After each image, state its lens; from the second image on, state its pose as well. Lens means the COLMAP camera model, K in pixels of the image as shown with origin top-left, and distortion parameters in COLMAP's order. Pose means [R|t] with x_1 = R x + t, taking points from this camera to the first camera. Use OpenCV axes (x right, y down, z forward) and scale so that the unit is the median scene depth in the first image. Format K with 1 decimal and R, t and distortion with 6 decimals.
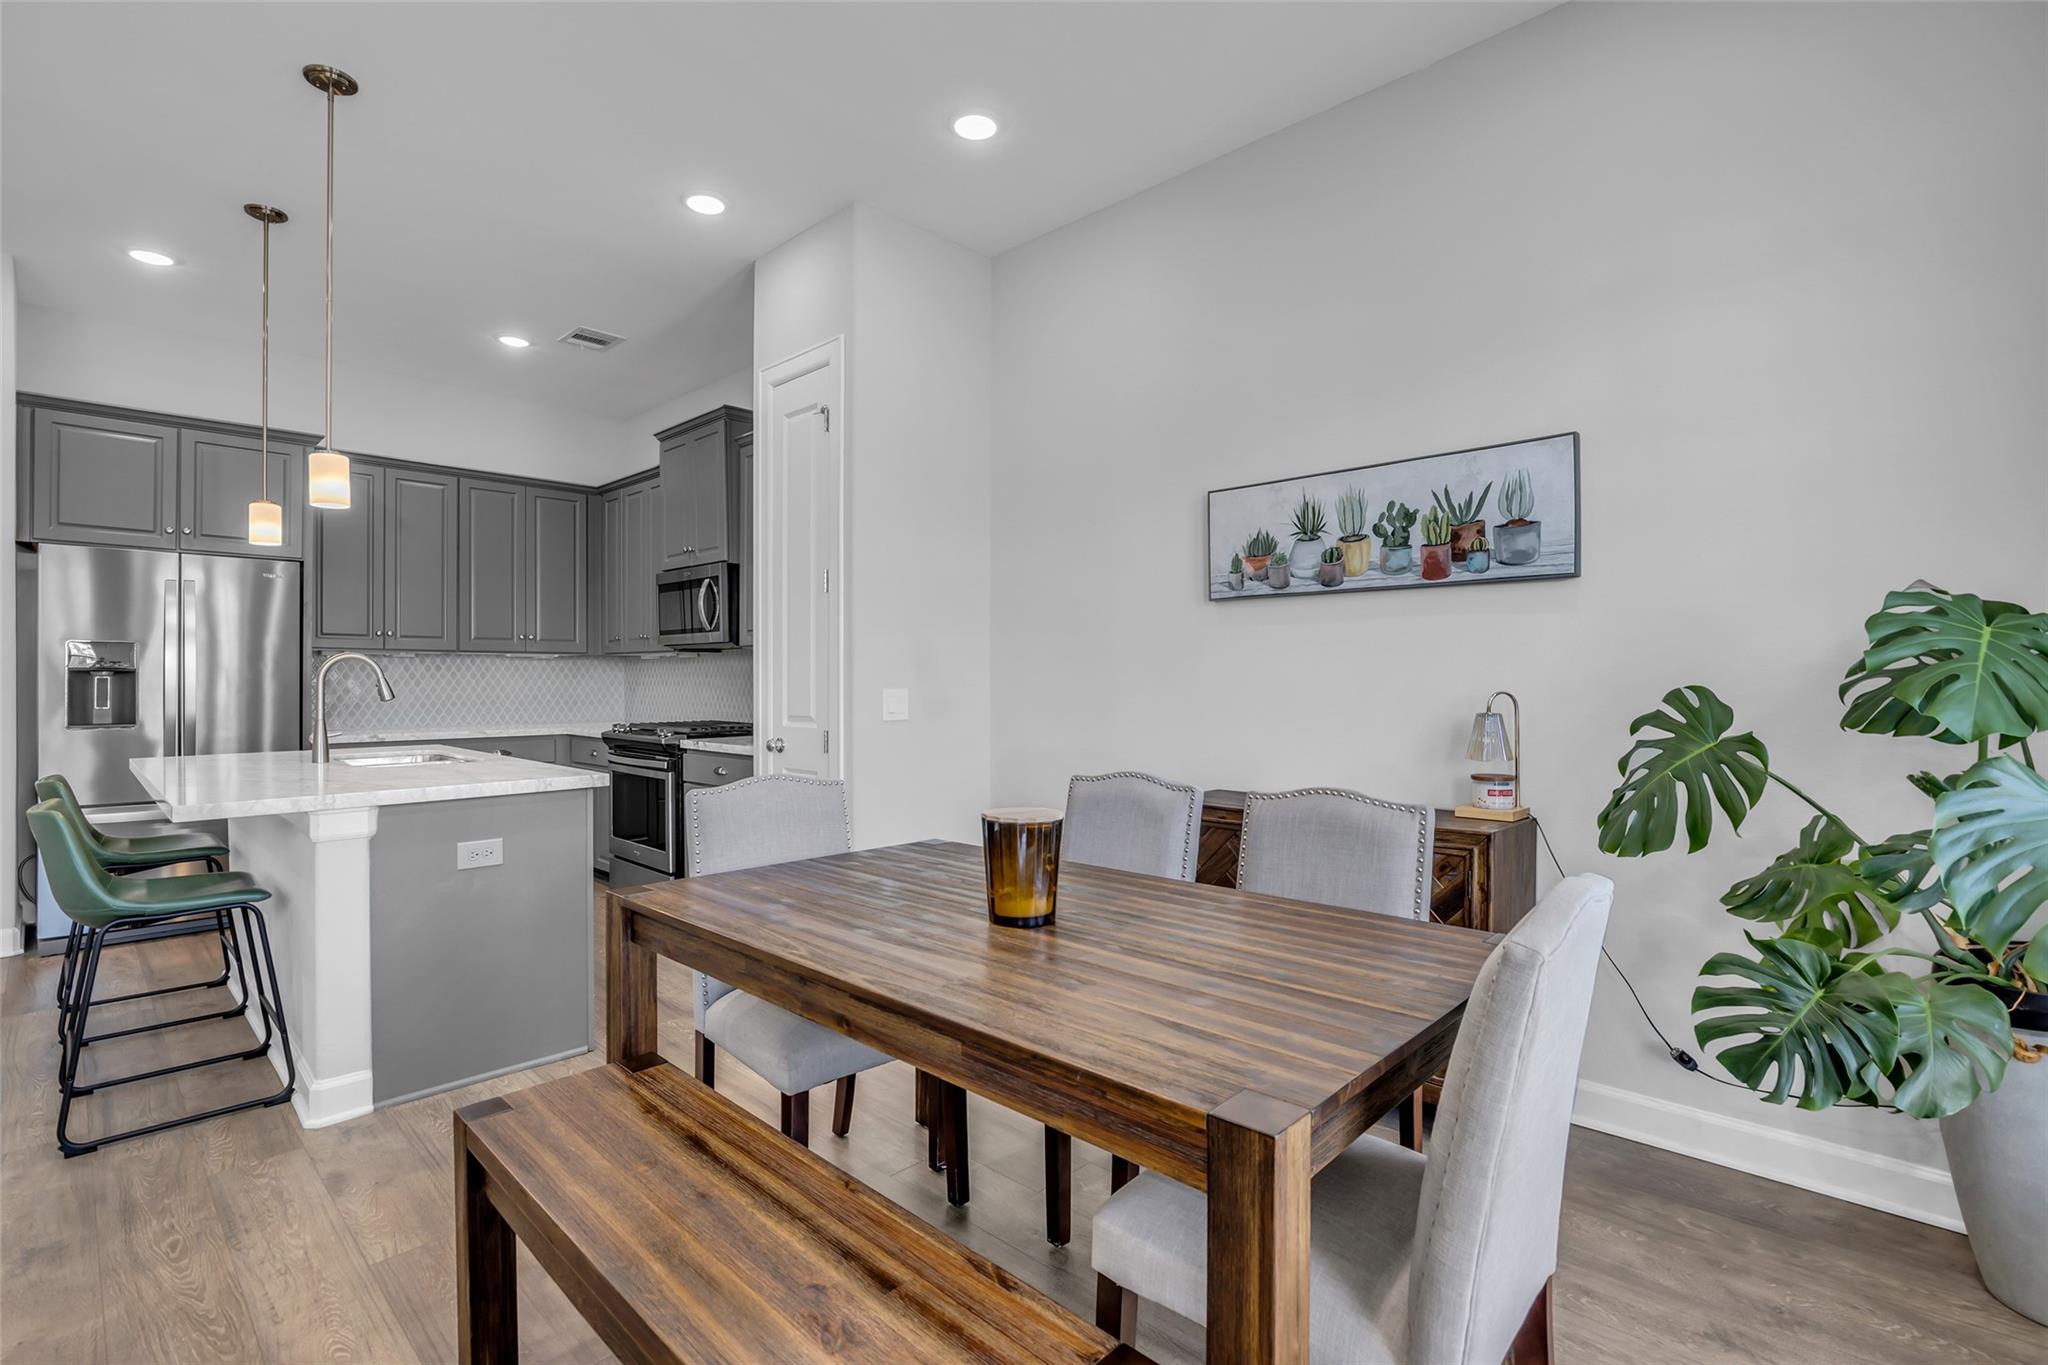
lens RADIAL K [[937.9, 0, 1020.3], [0, 937.9, 688.4], [0, 0, 1]] dist [-0.009899, 0.000640]
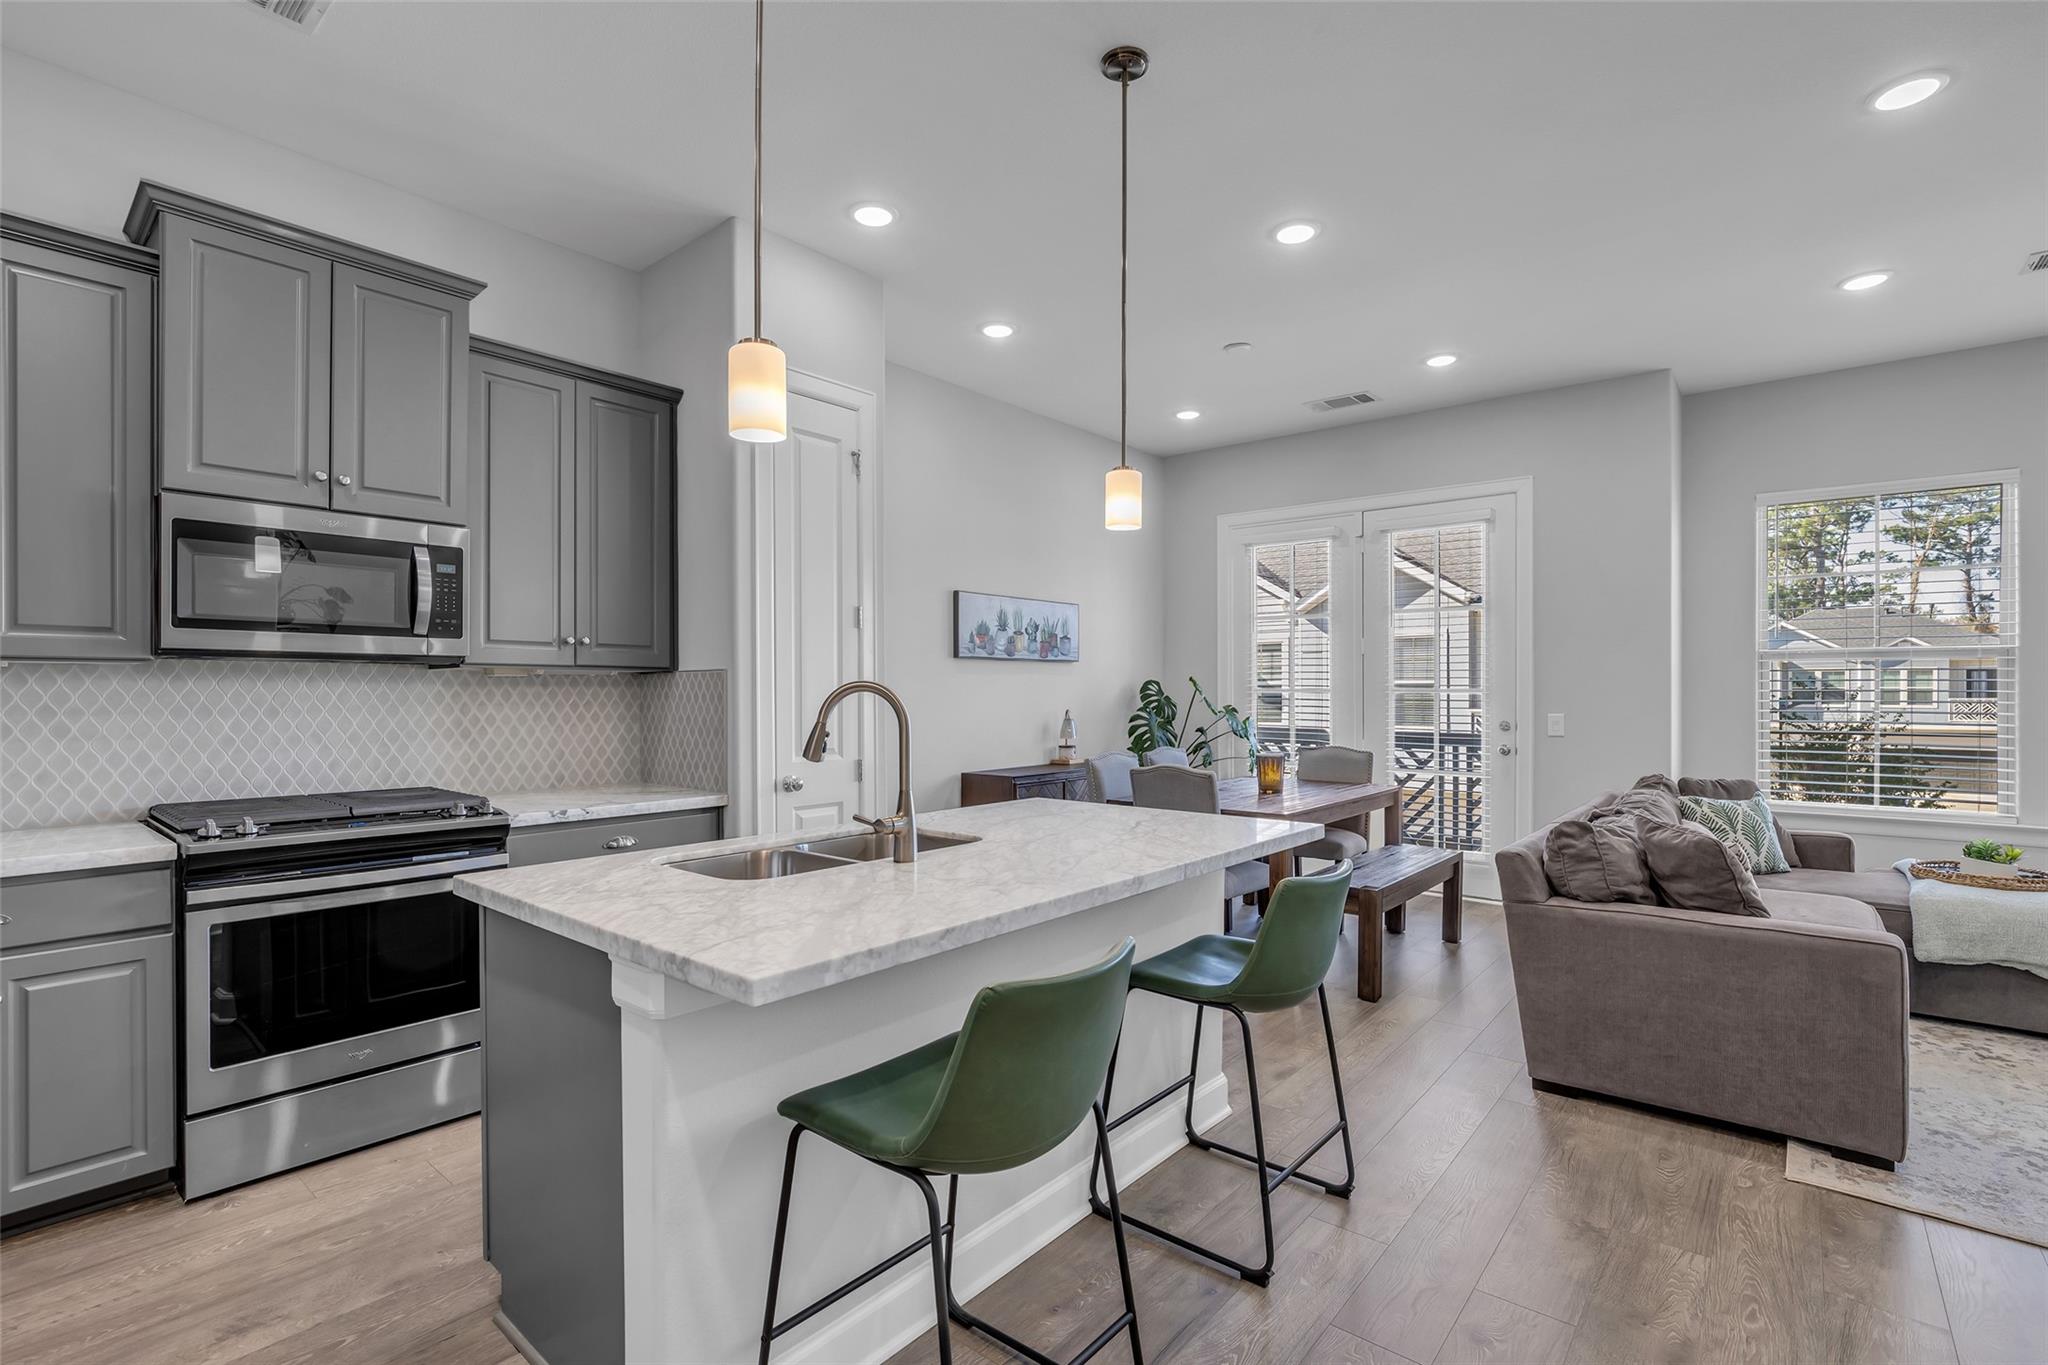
lens RADIAL K [[943.3, 0, 1017.3], [0, 943.3, 693.4], [0, 0, 1]] dist [-0.015110, 0.004409]
pose [[-0.070115, -0.001536, 0.997538, -1.550707], [0.010569, 0.999942, 0.002282, -0.036320], [-0.997483, 0.010703, -0.070094, 1.091774]]
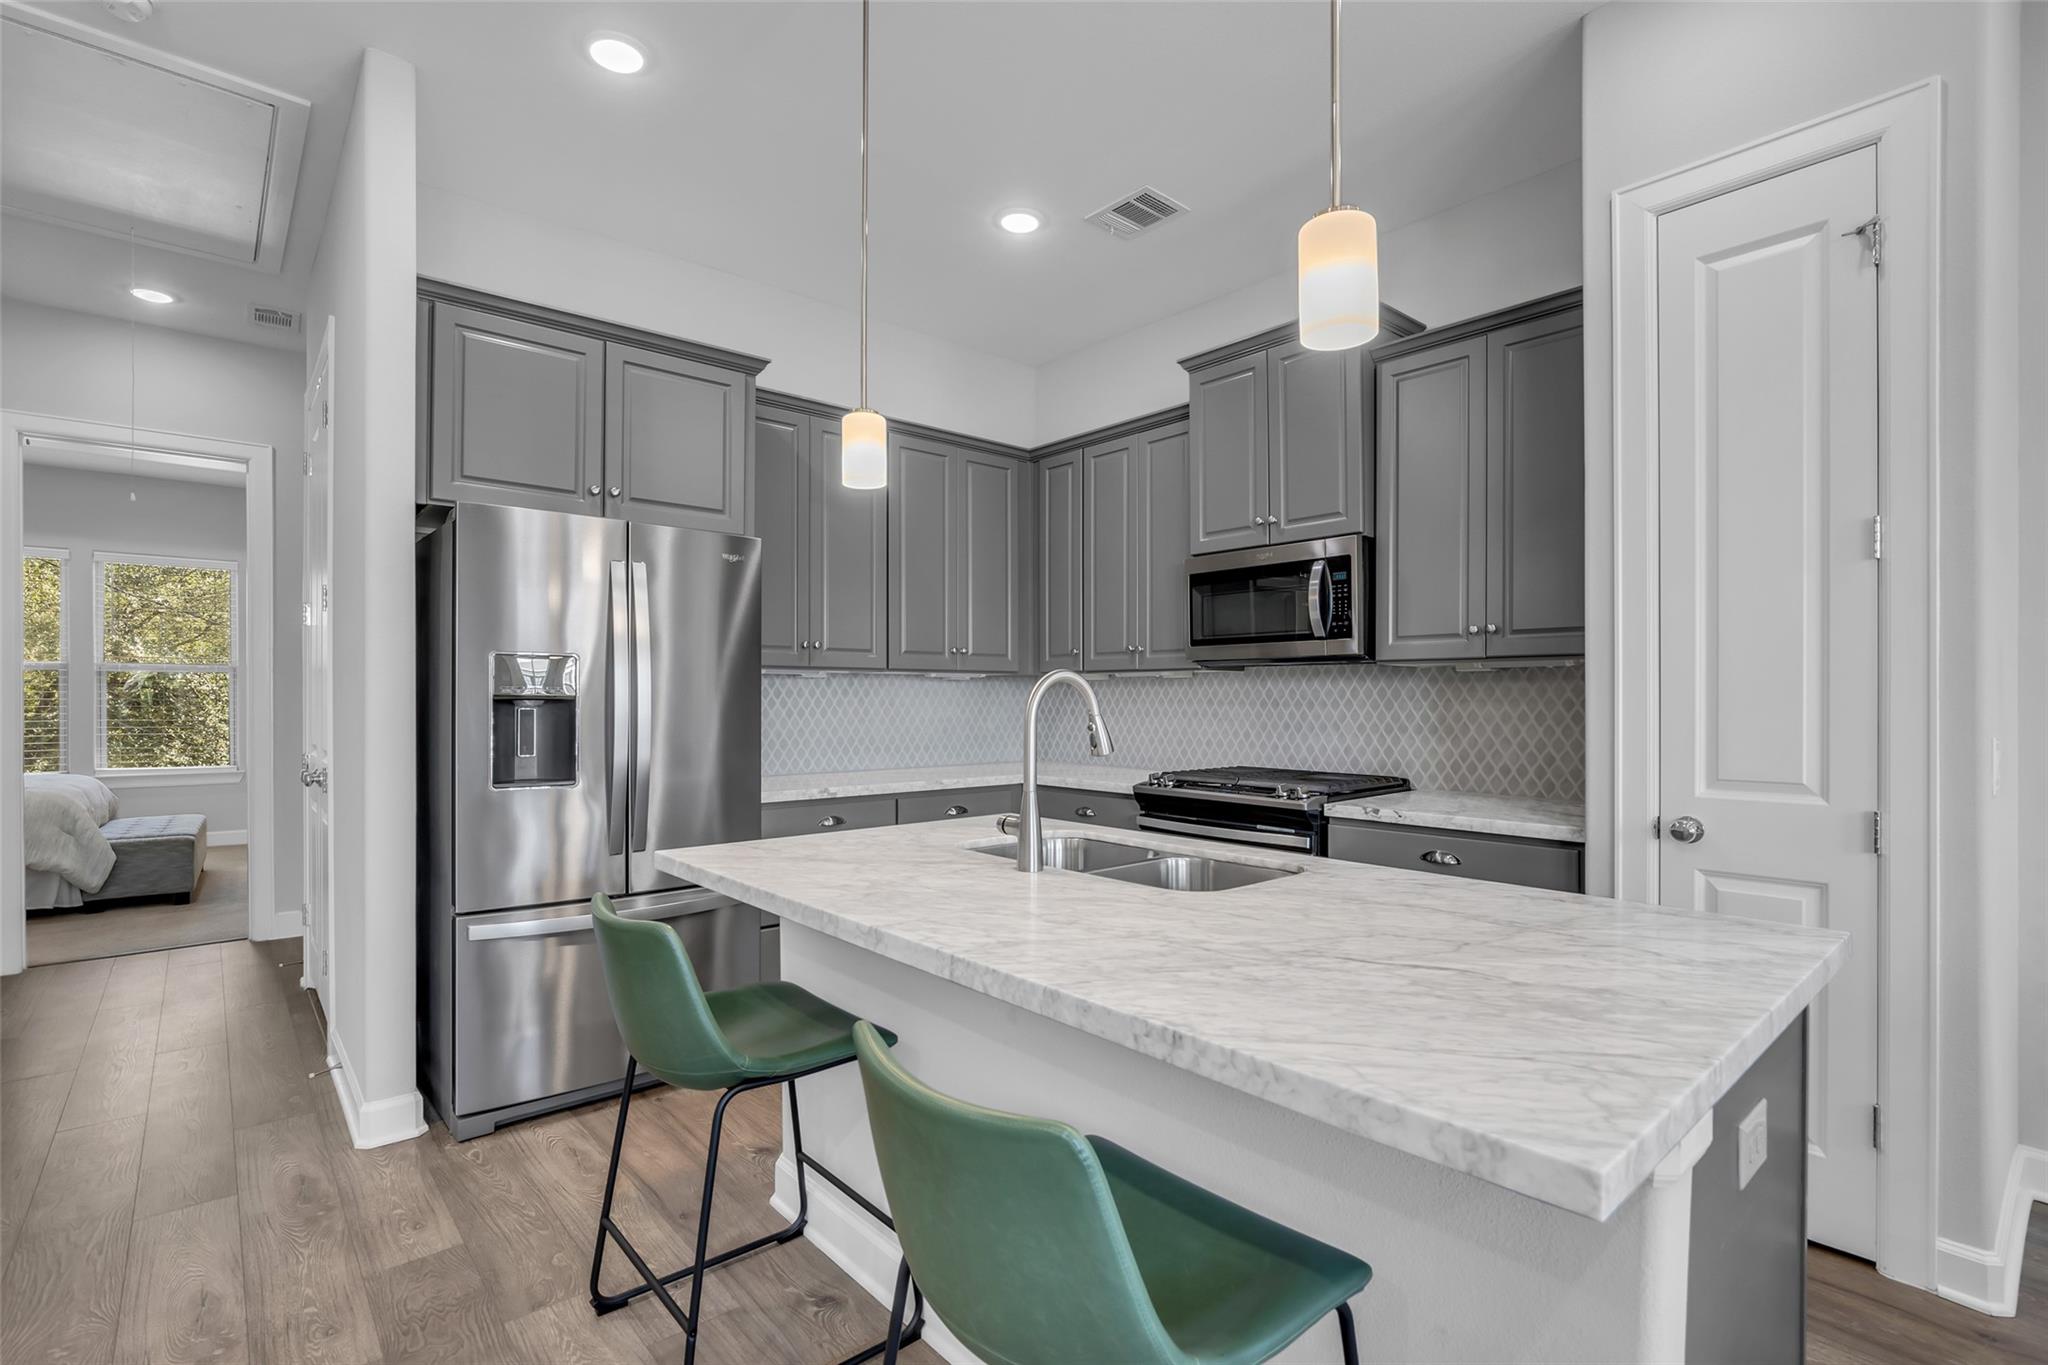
lens RADIAL K [[949.5, 0, 1018.2], [0, 949.5, 704.3], [0, 0, 1]] dist [-0.013227, 0.000221]
pose [[0.996083, 0.000292, -0.088428, -0.799364], [-0.000570, 0.999995, -0.003119, -0.019241], [0.088426, 0.003157, 0.996078, 0.498894]]
